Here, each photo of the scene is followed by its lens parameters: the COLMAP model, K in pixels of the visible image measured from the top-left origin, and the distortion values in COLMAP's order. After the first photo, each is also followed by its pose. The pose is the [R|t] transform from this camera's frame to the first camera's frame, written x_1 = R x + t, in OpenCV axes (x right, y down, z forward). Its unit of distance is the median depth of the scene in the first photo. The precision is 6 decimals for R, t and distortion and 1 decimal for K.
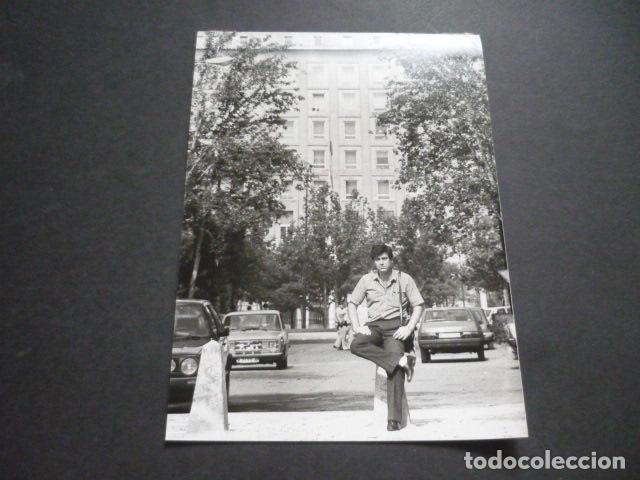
lens RADIAL K [[262.8, 0, 315.1], [0, 262.8, 240.7], [0, 0, 1]] dist [0.027070, 0.000016]
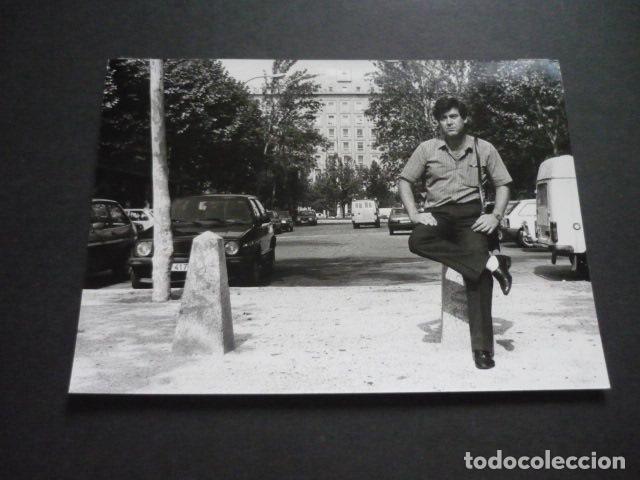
lens RADIAL K [[518.6, 0, 311.4], [0, 518.6, 218.4], [0, 0, 1]] dist [0.003671, -0.001081]
pose [[0.995045, 0.004193, -0.099341, 0.233280], [0.027971, 0.946960, 0.320132, -0.946405], [0.095415, -0.321324, 0.942150, -2.777567]]
